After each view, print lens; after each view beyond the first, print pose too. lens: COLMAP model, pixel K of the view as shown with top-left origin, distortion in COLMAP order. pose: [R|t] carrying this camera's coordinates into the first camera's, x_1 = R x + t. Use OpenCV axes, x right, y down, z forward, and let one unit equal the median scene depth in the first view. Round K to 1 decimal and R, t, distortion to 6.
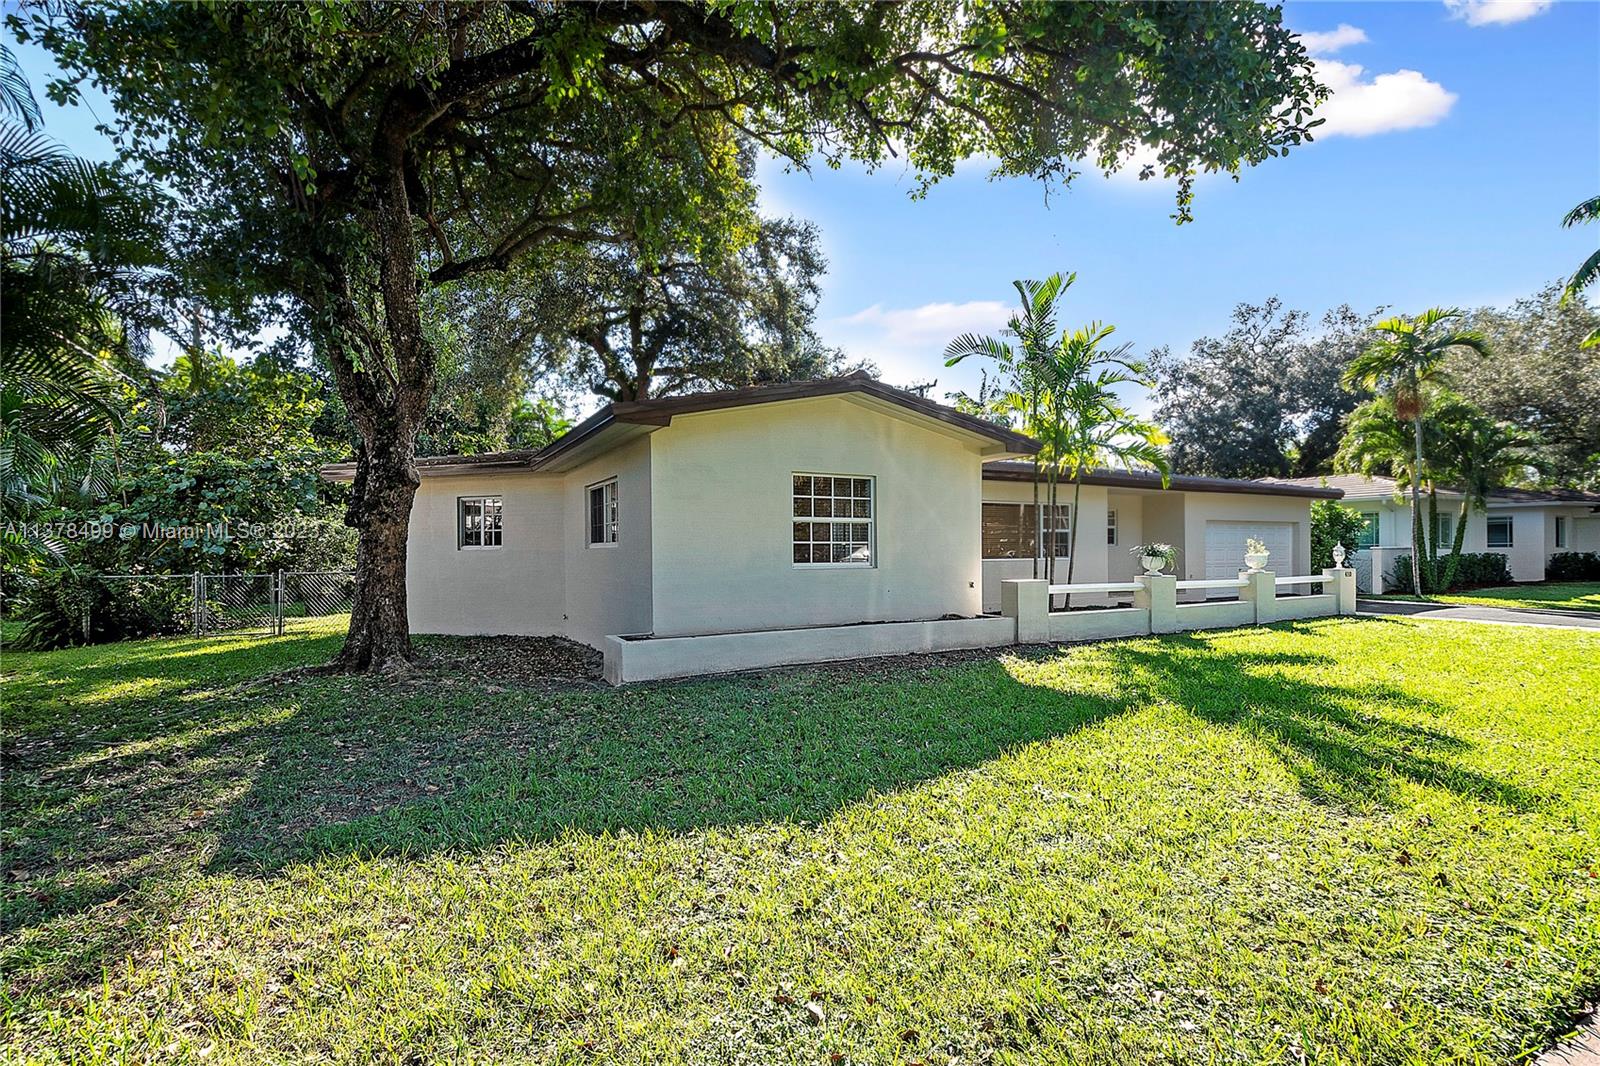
lens RADIAL K [[717.0, 0, 792.3], [0, 717.0, 553.5], [0, 0, 1]] dist [0.000172, -0.000105]
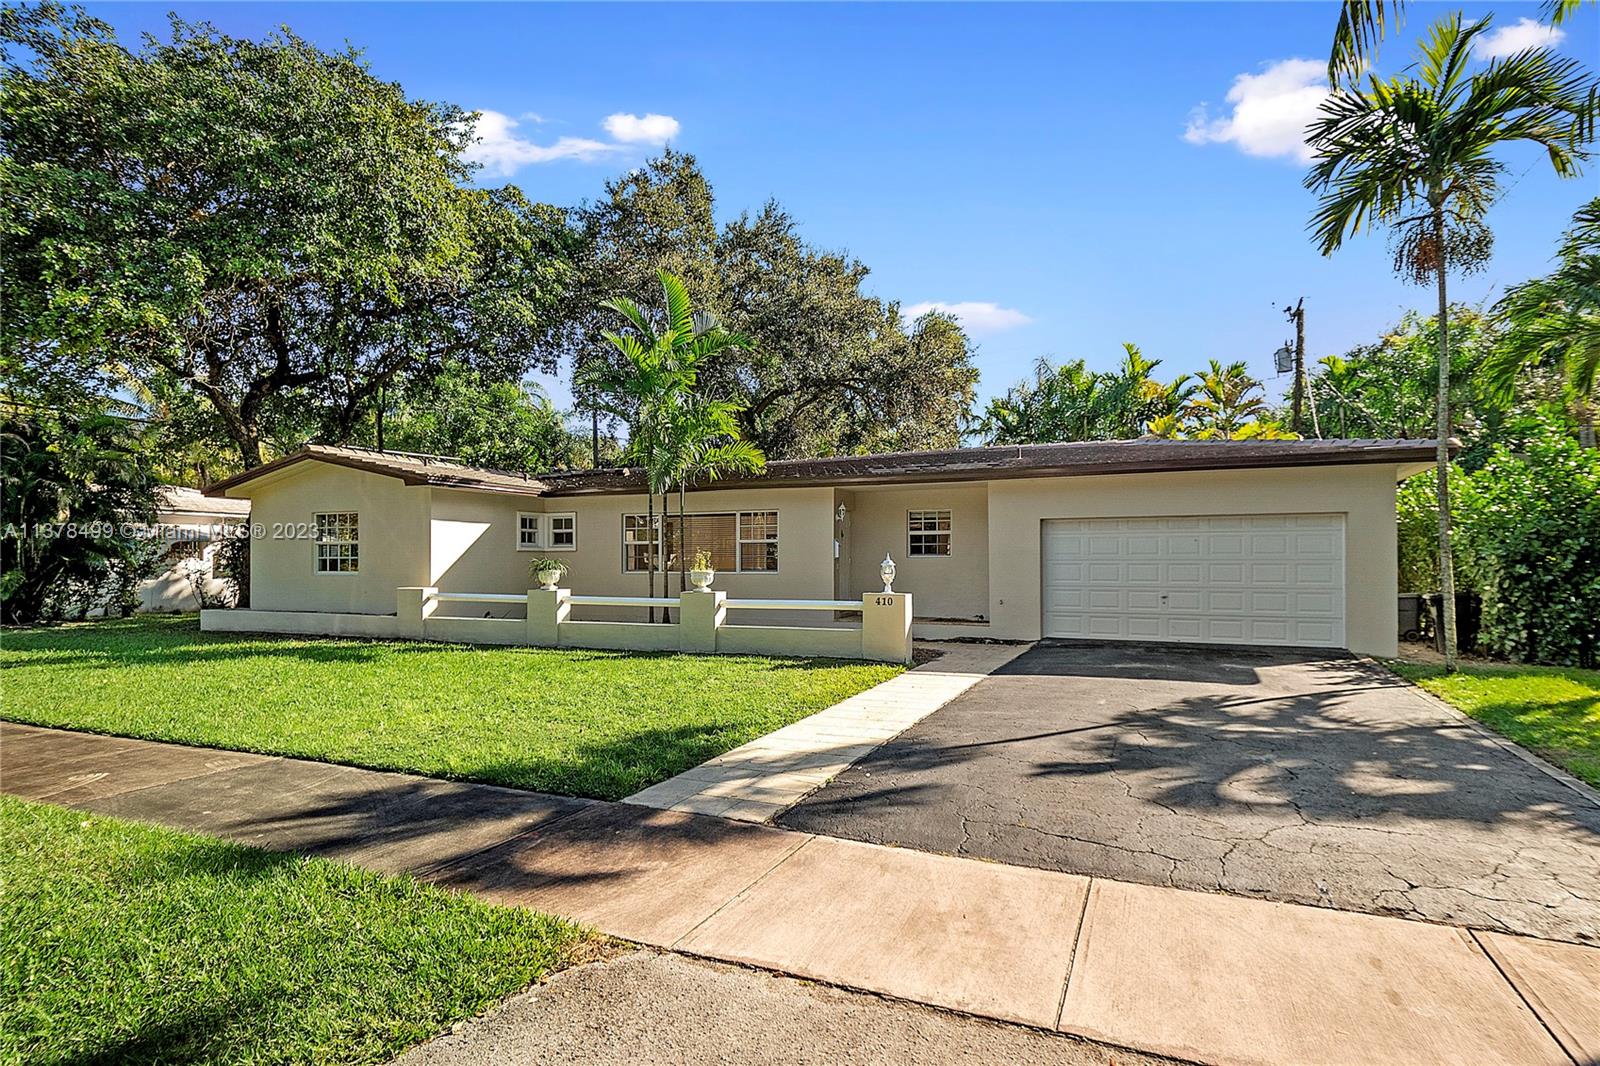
lens RADIAL K [[844.4, 0, 809.1], [0, 844.4, 548.4], [0, 0, 1]] dist [0.004880, 0.001224]
pose [[0.625371, -0.004295, -0.780316, 1.384816], [-0.001233, 0.999978, -0.006493, -0.017170], [0.780326, 0.005023, 0.625352, 0.447482]]
